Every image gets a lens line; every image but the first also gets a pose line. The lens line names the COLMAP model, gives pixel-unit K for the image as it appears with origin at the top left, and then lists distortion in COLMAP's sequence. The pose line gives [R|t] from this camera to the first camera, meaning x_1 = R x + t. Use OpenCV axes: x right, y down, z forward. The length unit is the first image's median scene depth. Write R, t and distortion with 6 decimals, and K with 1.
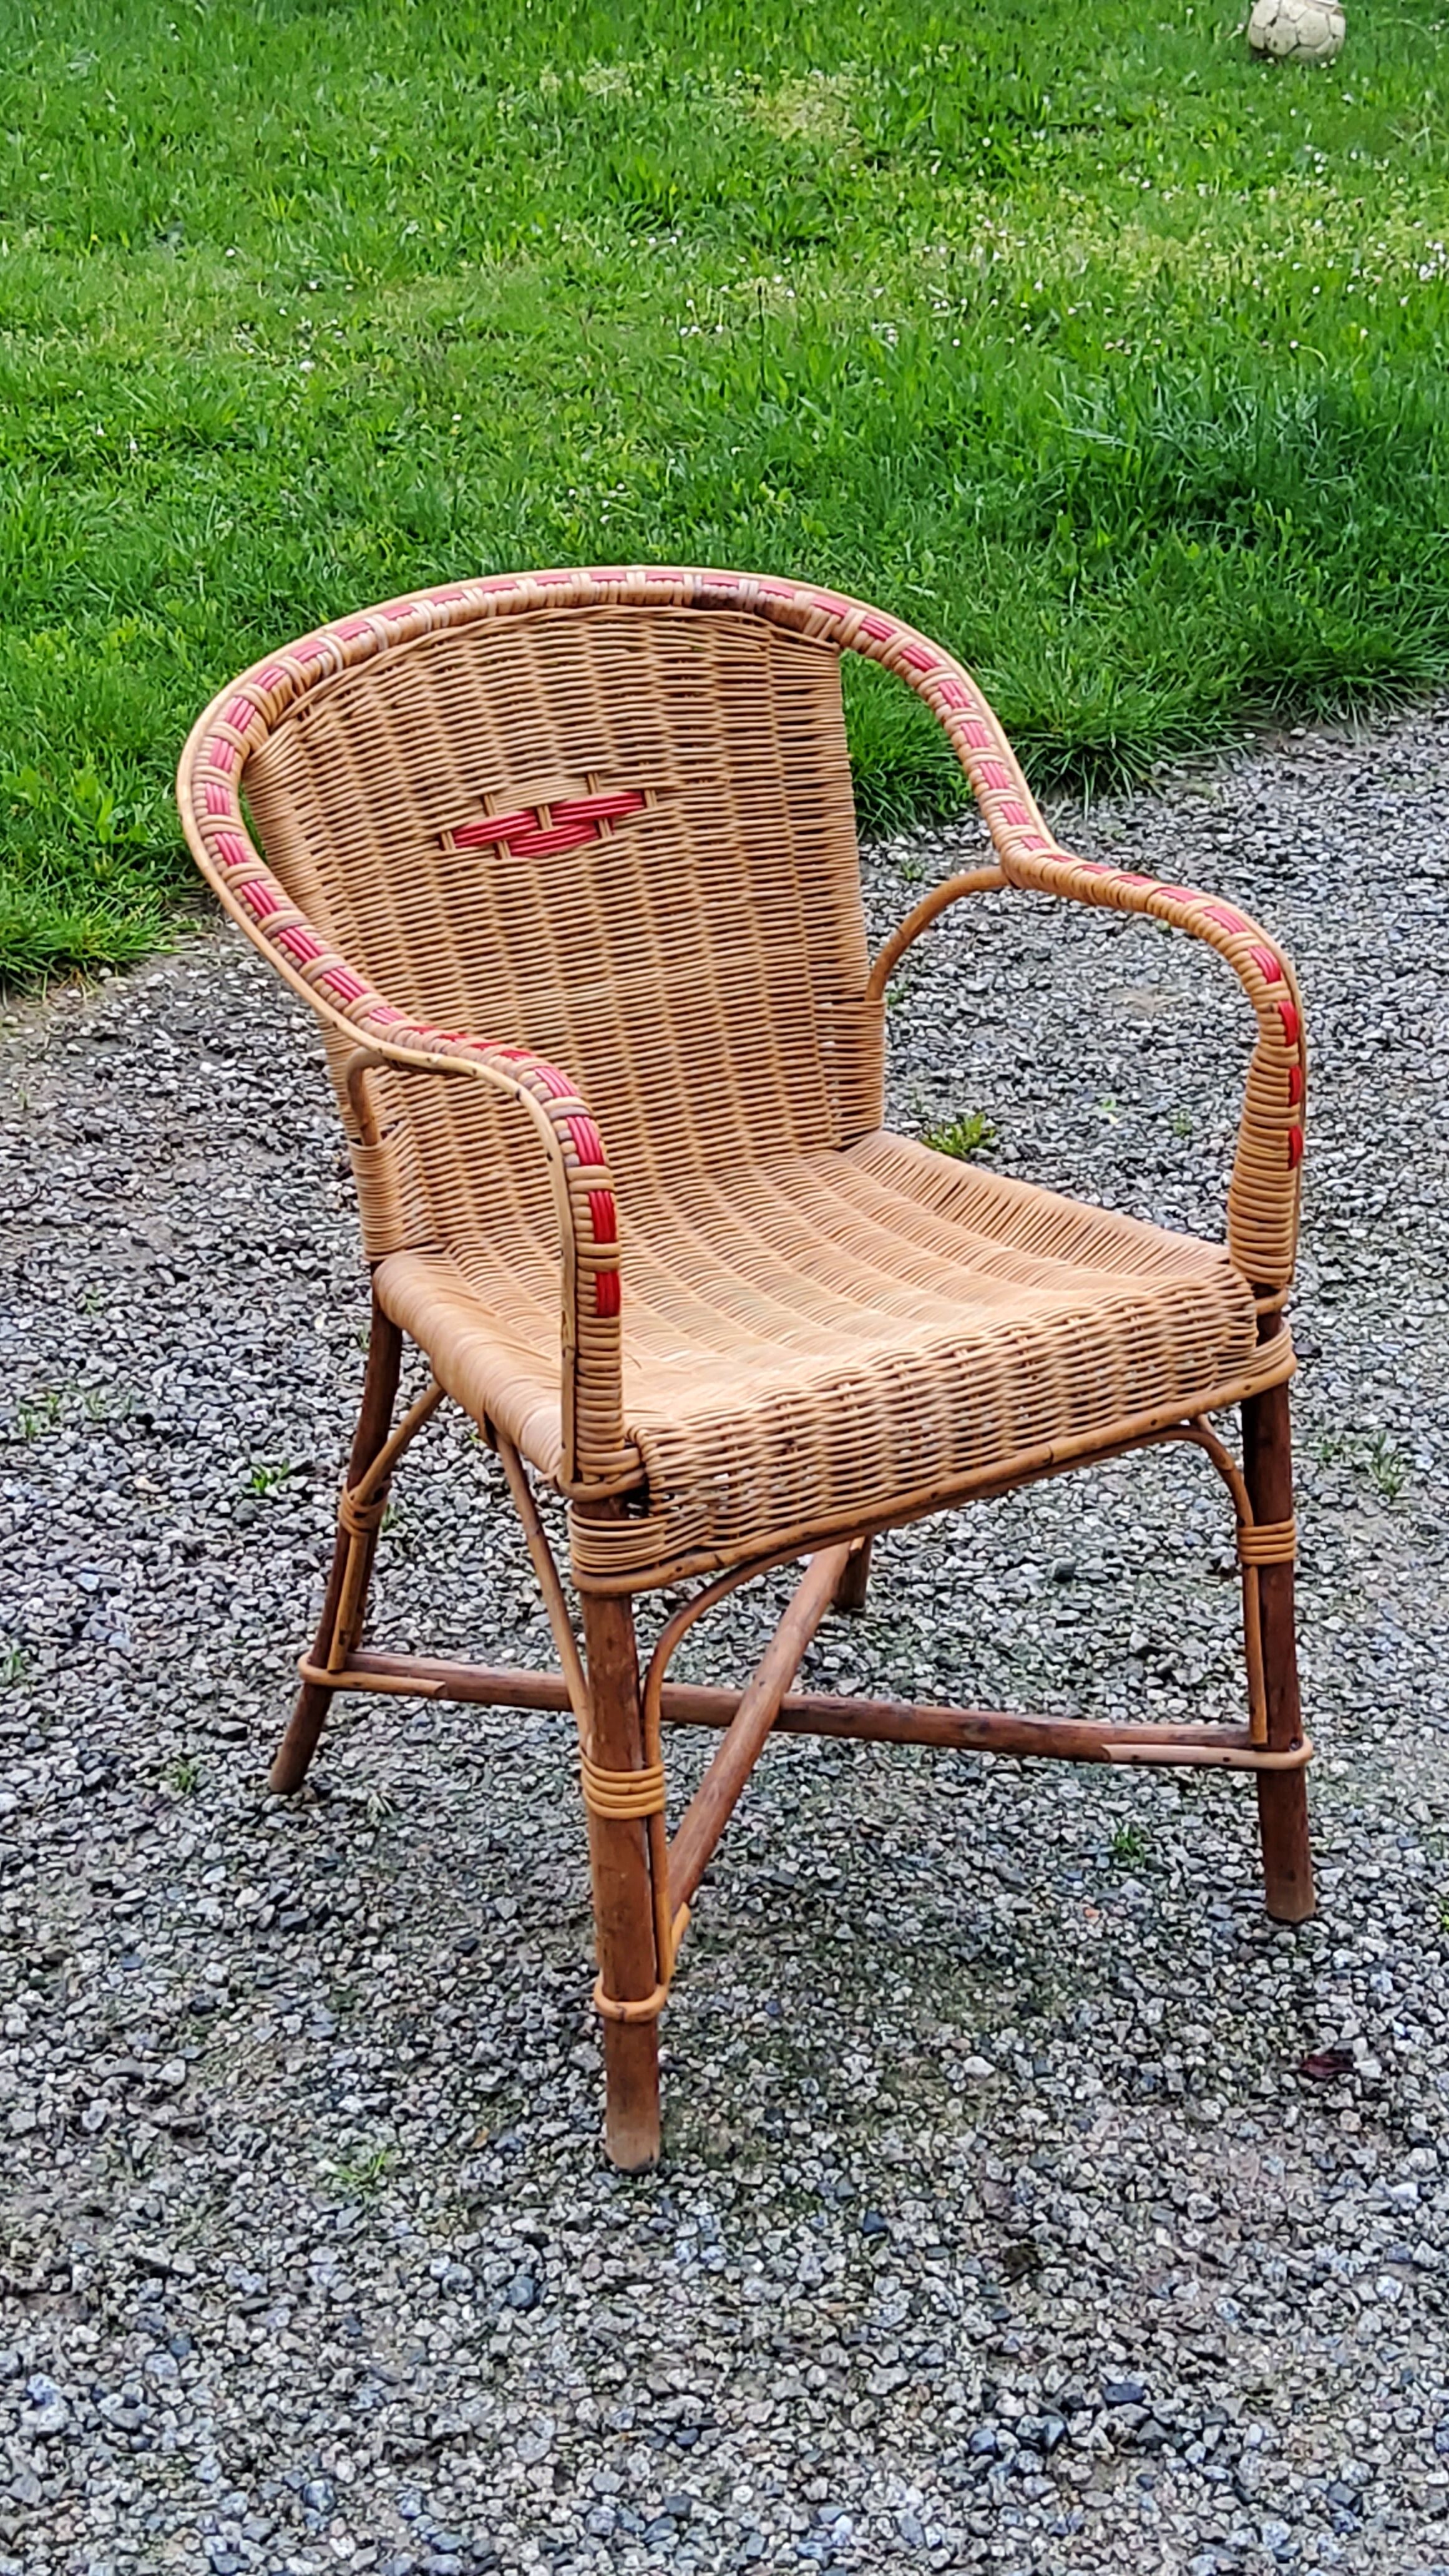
lens RADIAL K [[3835.6, 0, 734.7], [0, 3835.6, 1243.9], [0, 0, 1]] dist [0.112192, 0.000000]
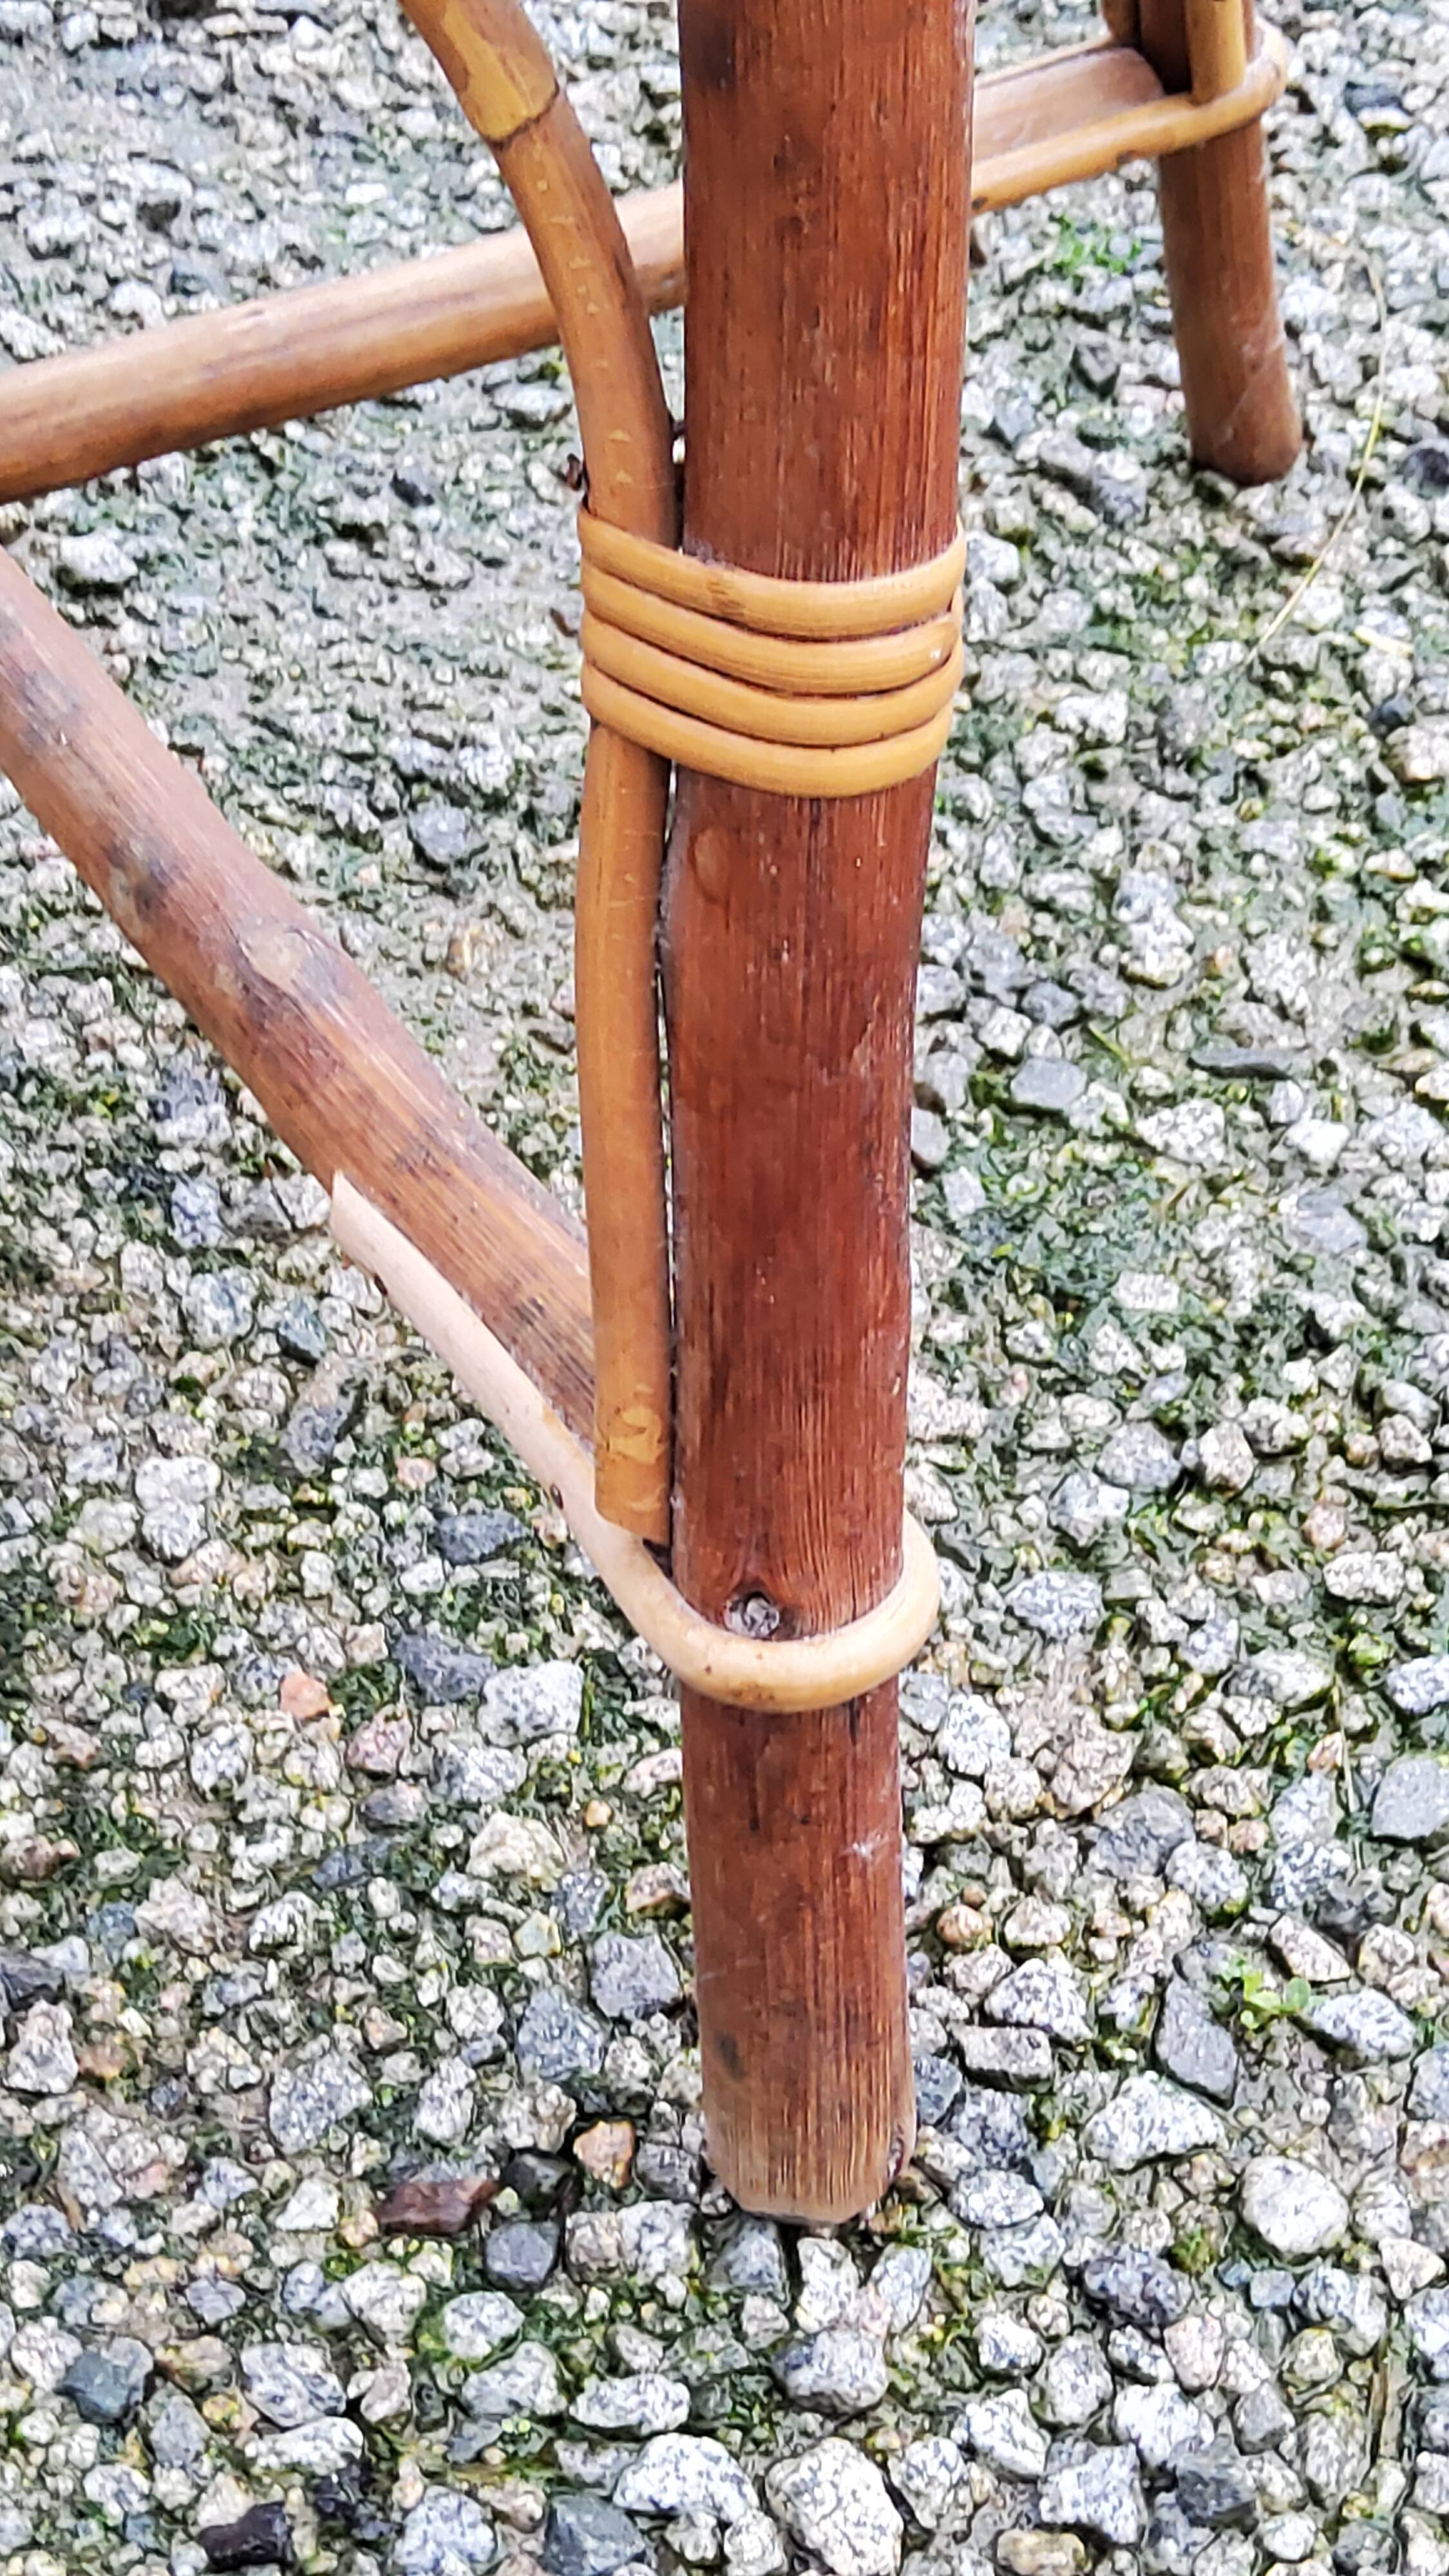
lens RADIAL K [[3847.4, 0, 761.9], [0, 3847.4, 1257.3], [0, 0, 1]] dist [0.128773, 0.000000]
pose [[0.688510, 0.503345, -0.522110, 0.240744], [-0.286180, 0.850071, 0.442131, 0.019712], [0.666375, -0.154994, 0.729329, 0.831764]]
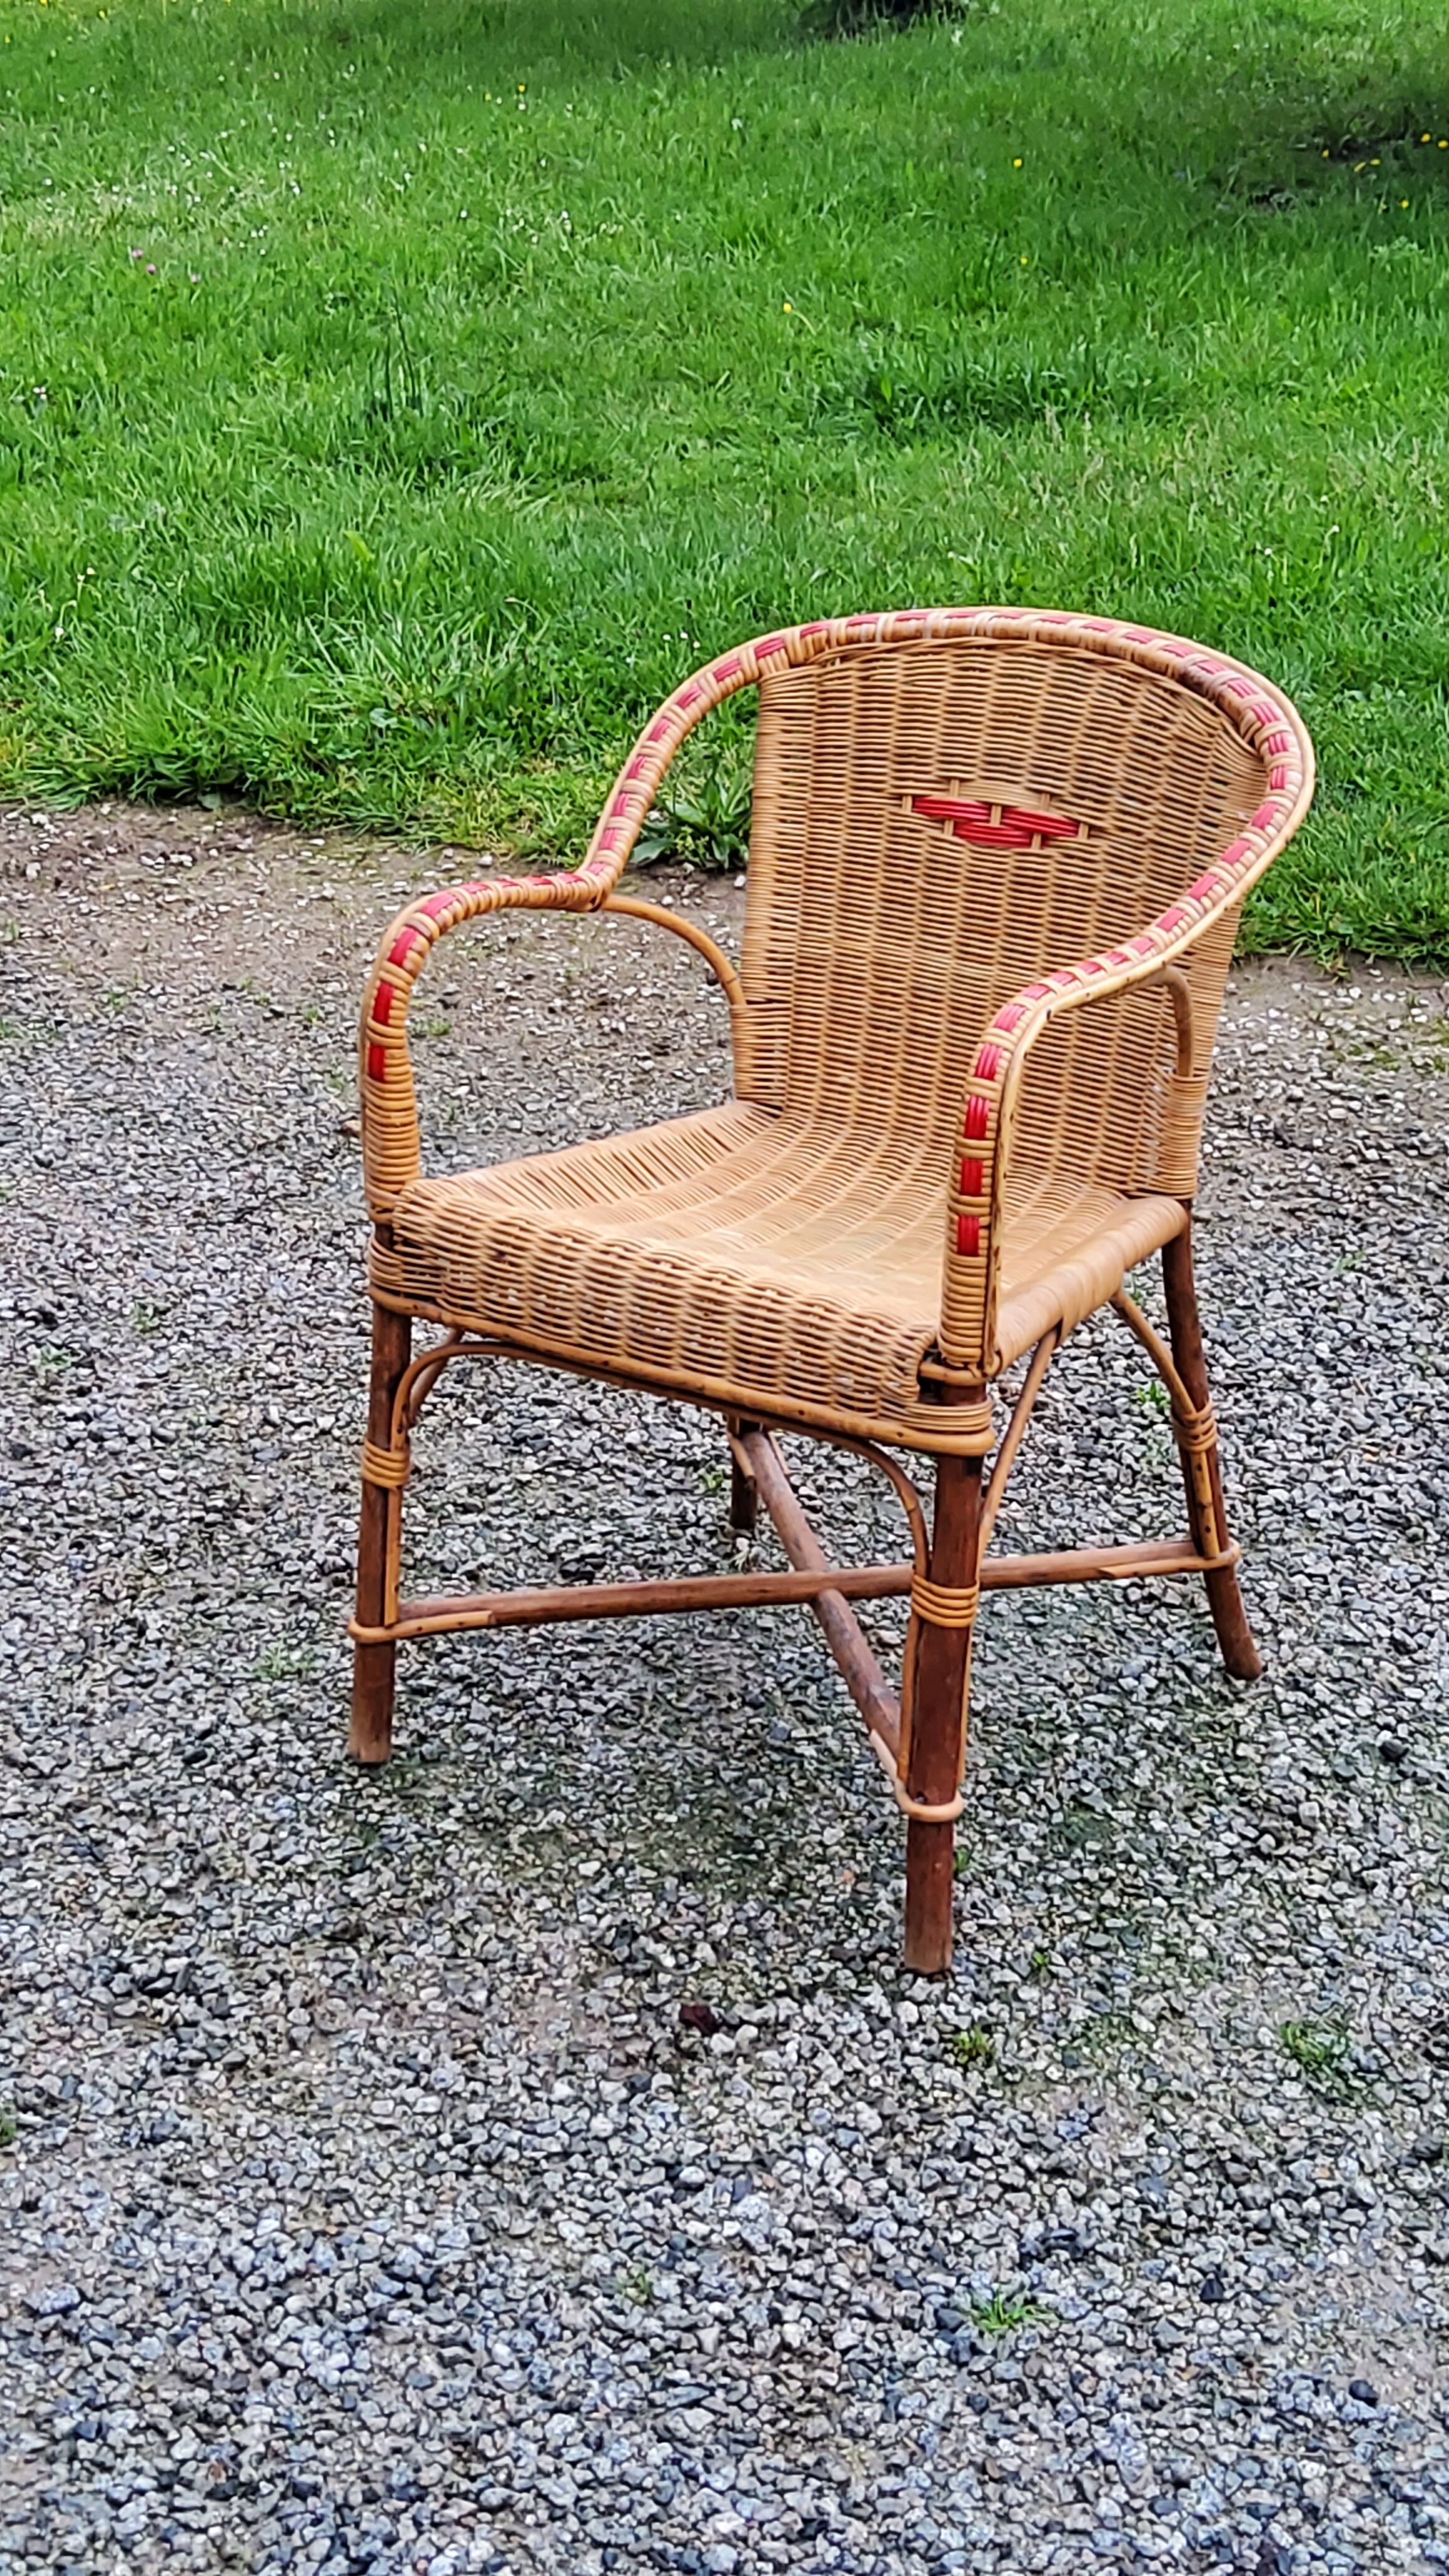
lens RADIAL K [[3835.6, 0, 764.5], [0, 3835.6, 1232.8], [0, 0, 1]] dist [0.112192, 0.000000]
pose [[0.409565, 0.348431, -0.843120, 0.943175], [-0.372929, 0.907388, 0.193832, -0.195284], [0.832575, 0.235037, 0.501575, 0.390437]]
